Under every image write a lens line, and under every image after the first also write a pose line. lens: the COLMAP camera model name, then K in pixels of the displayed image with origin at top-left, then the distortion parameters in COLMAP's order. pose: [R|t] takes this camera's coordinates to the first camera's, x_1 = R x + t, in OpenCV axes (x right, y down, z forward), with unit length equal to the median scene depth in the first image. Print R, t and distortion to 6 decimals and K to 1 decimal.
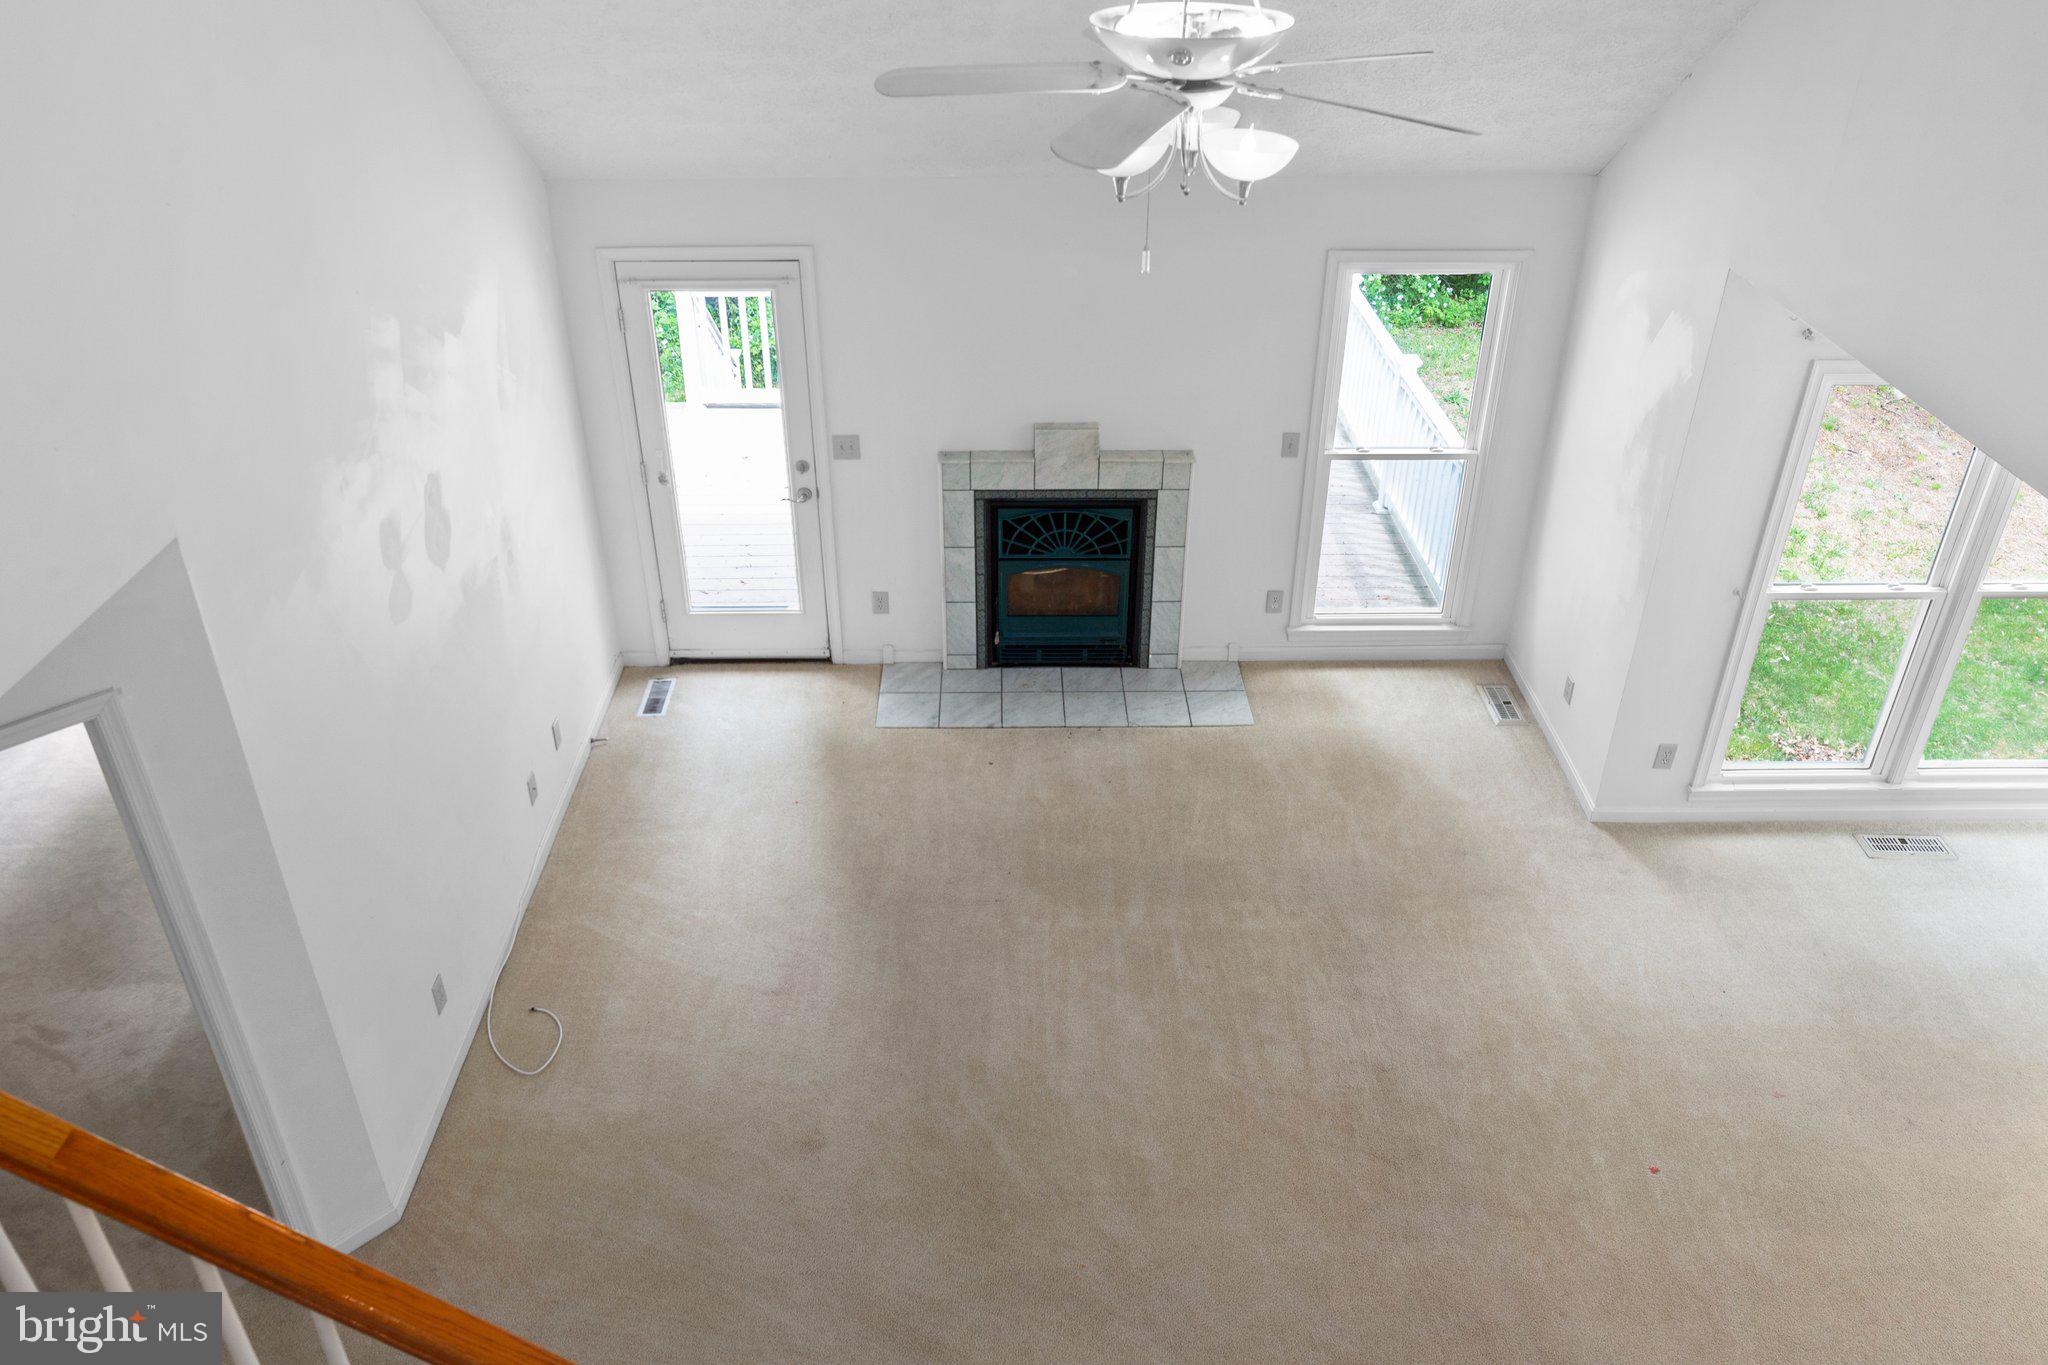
lens RADIAL K [[1534.3, 0, 1018.9], [0, 1534.3, 693.2], [0, 0, 1]] dist [-0.003799, -0.001904]
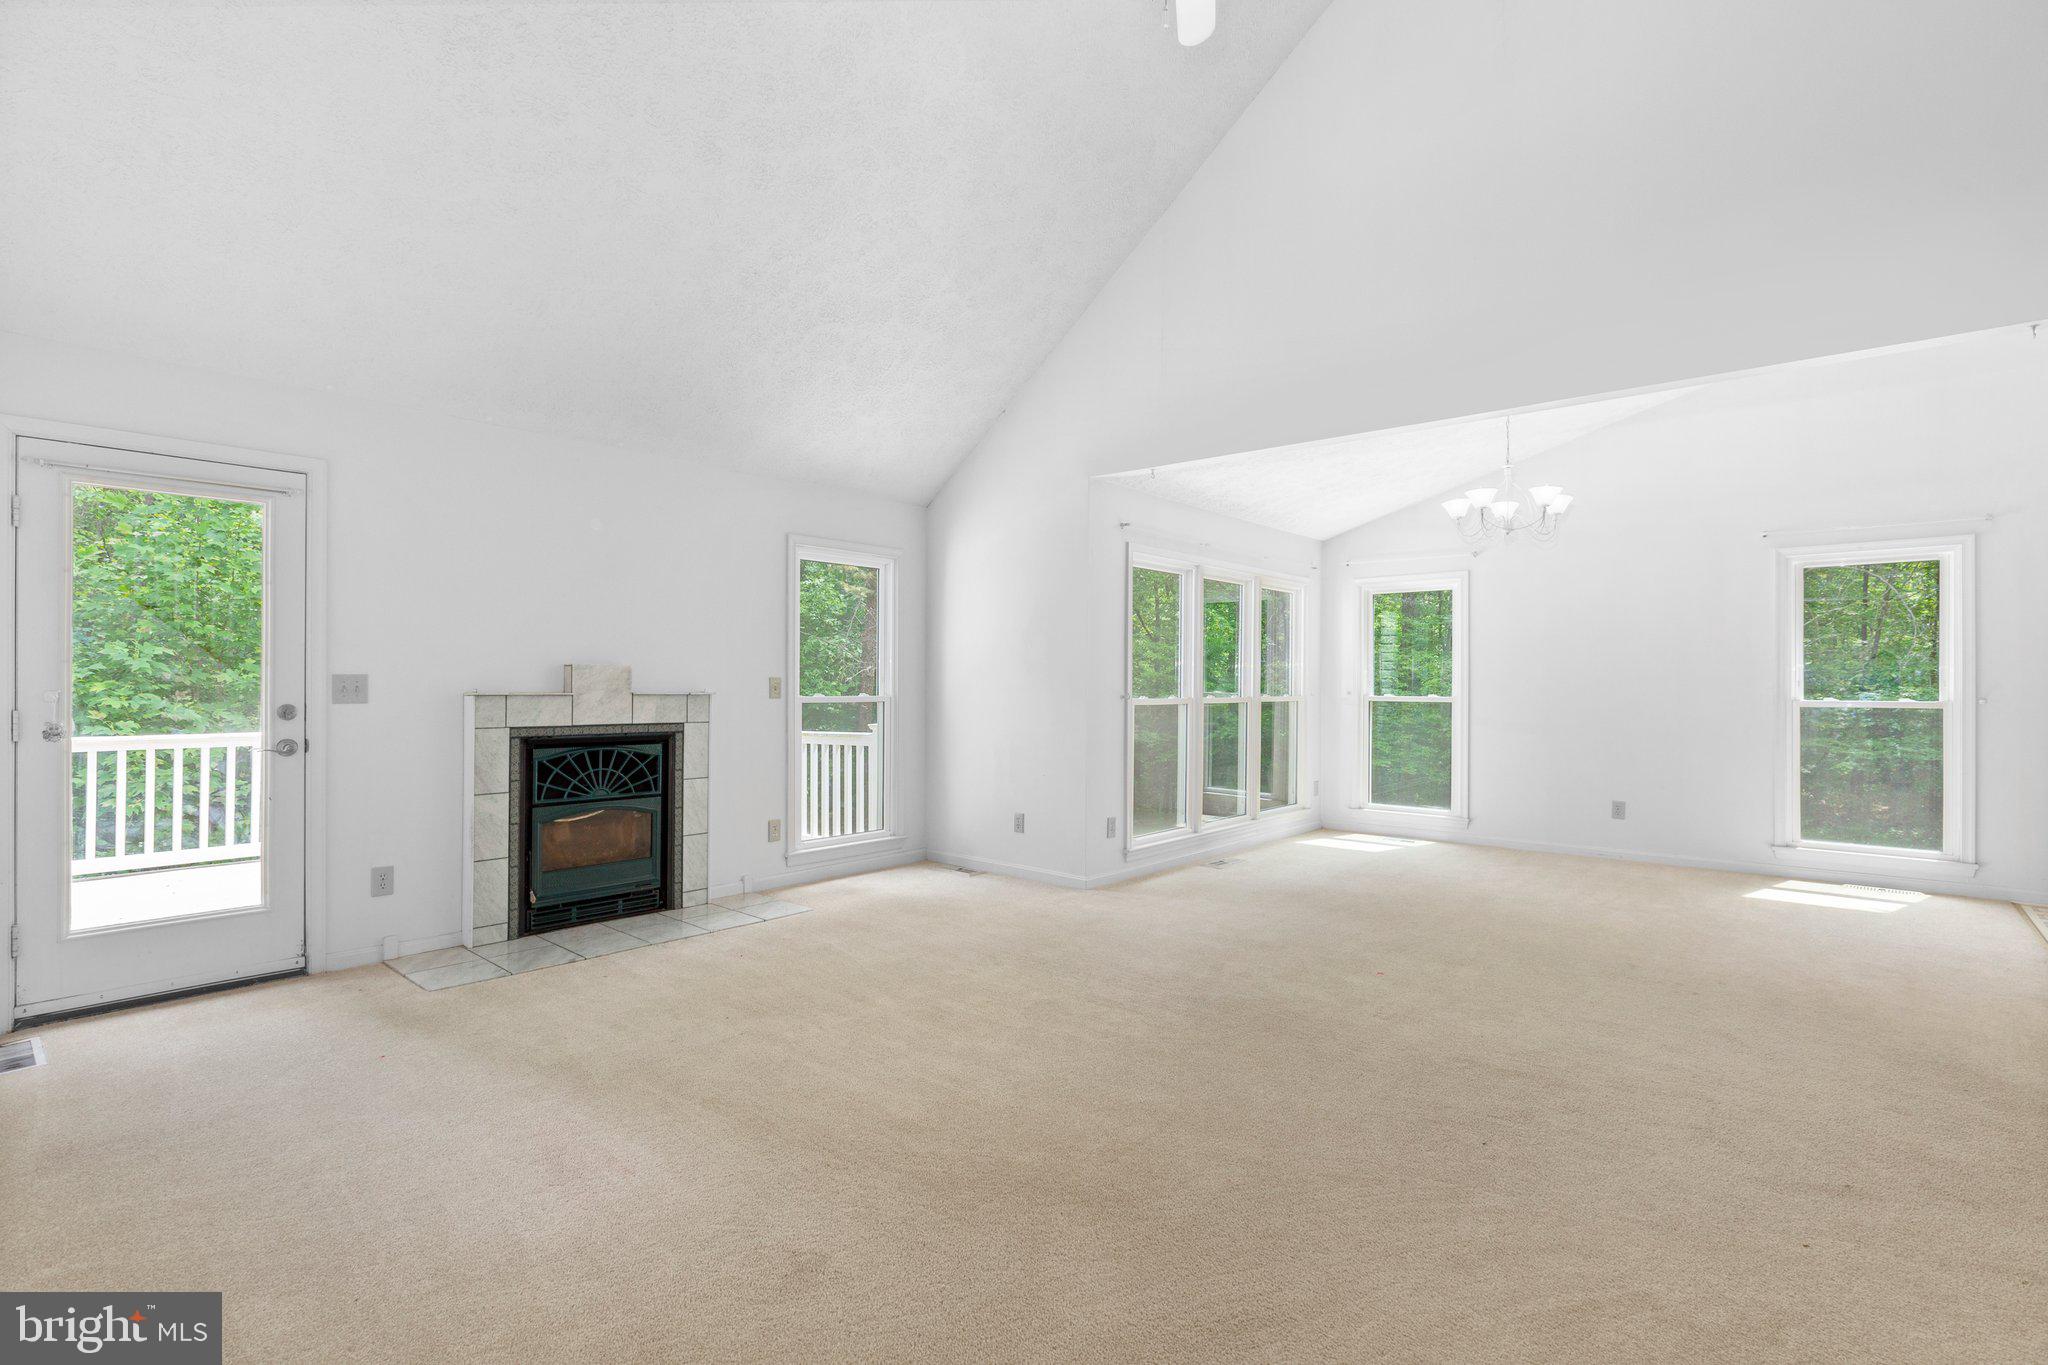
lens RADIAL K [[947.7, 0, 1026.1], [0, 947.7, 679.5], [0, 0, 1]] dist [0.001771, 0.001343]
pose [[0.668851, 0.005091, 0.743379, -0.254447], [0.391481, 0.847674, -0.358038, 0.184731], [-0.631966, 0.530493, 0.564975, 0.422069]]
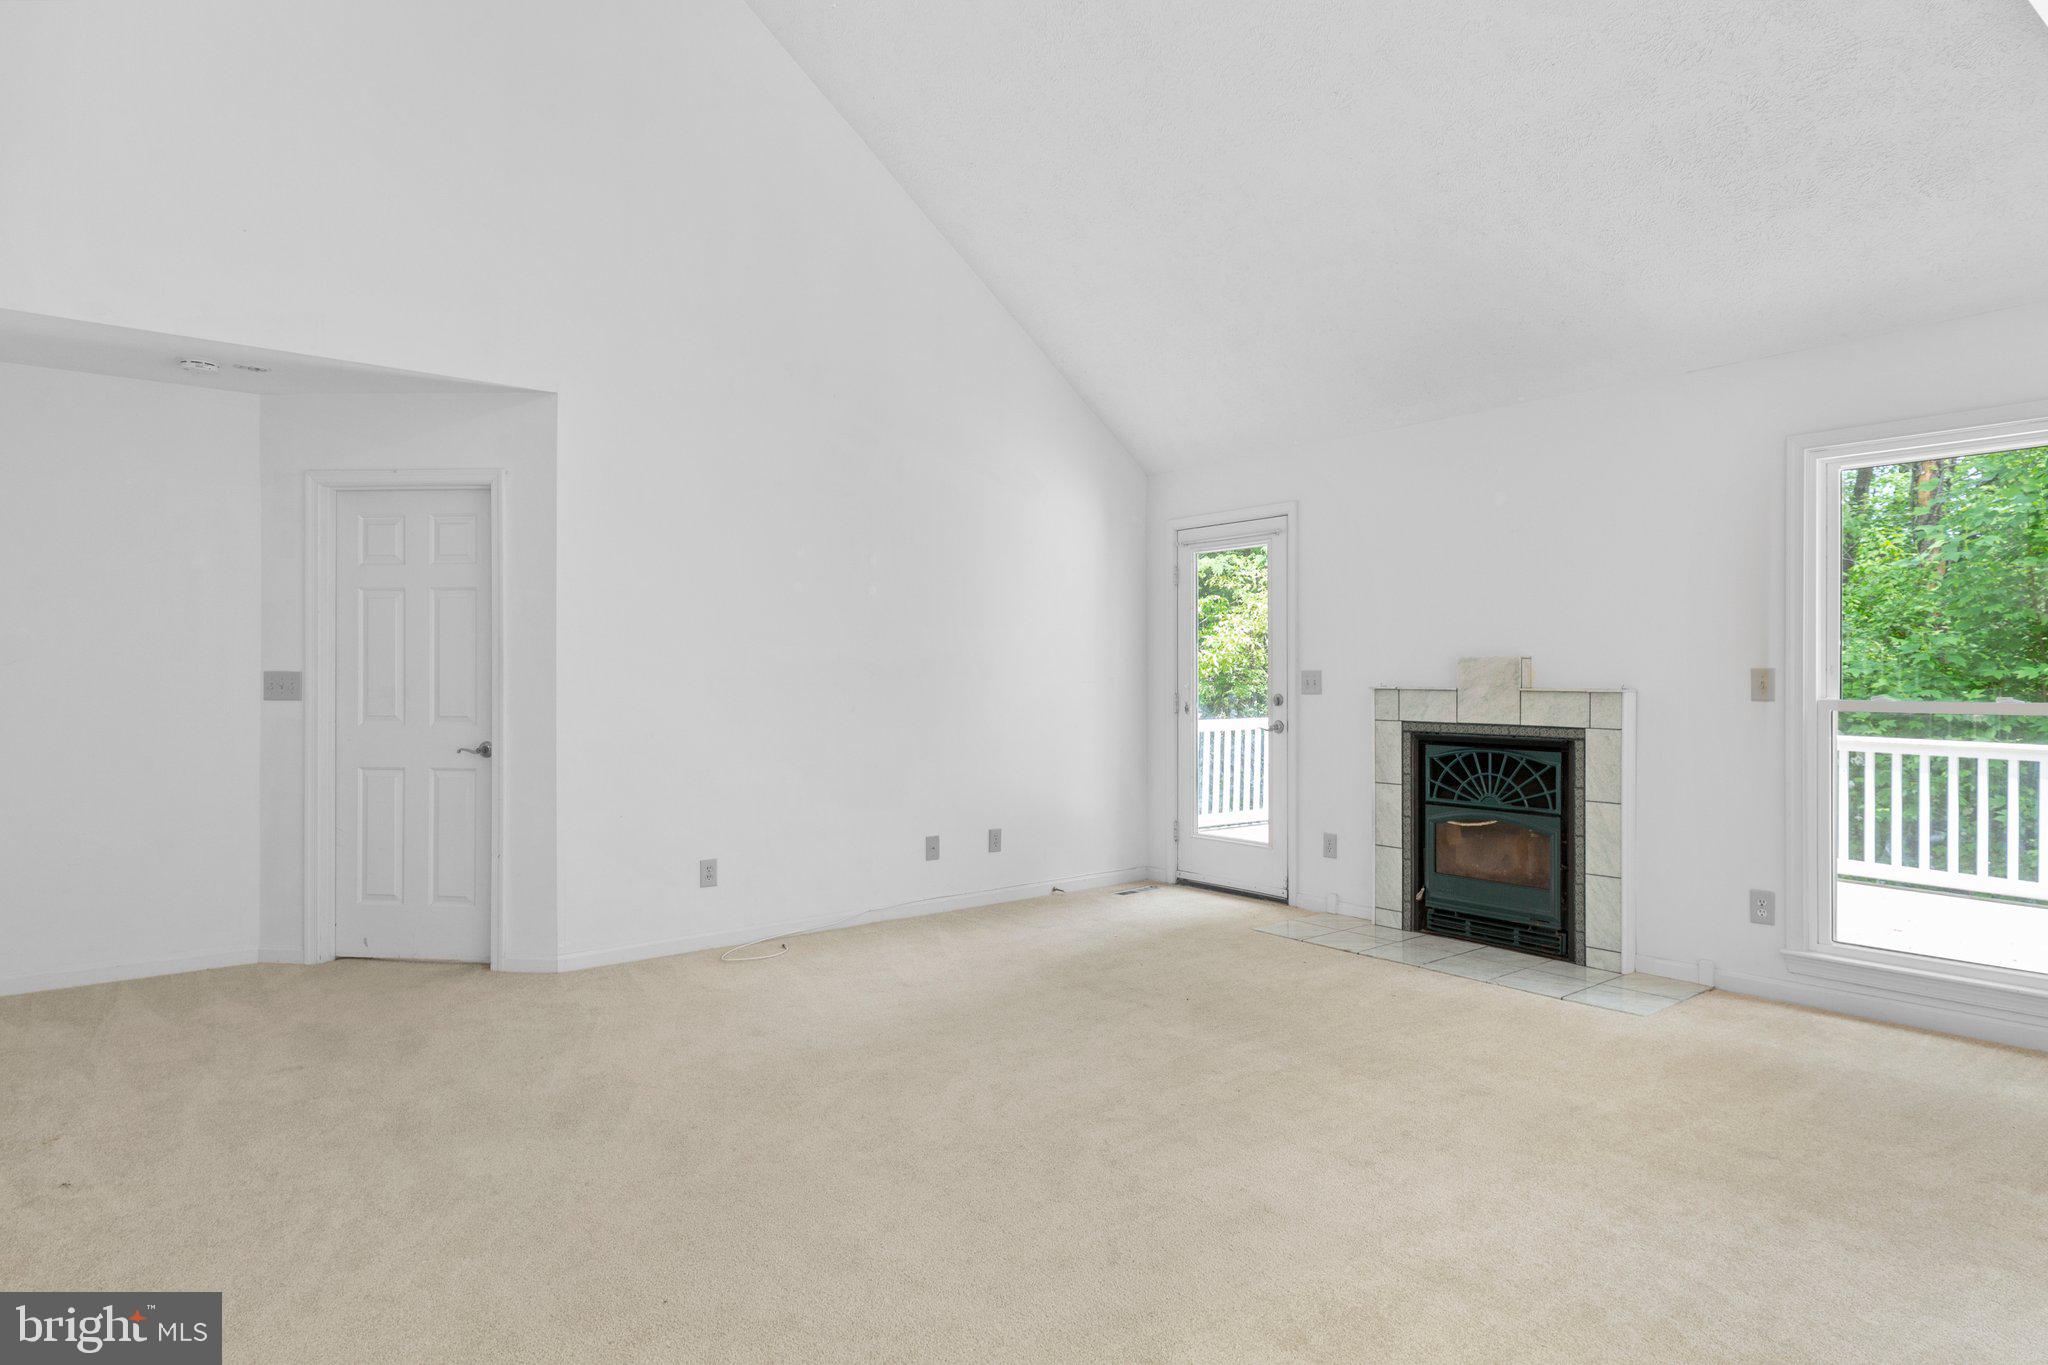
lens RADIAL K [[1161.8, 0, 1033.9], [0, 1161.8, 671.2], [0, 0, 1]] dist [0.005354, 0.000456]
pose [[0.617167, -0.003698, -0.786824, 0.411578], [-0.418809, 0.845020, -0.332475, 0.189423], [0.666112, 0.534721, 0.519970, 0.418174]]
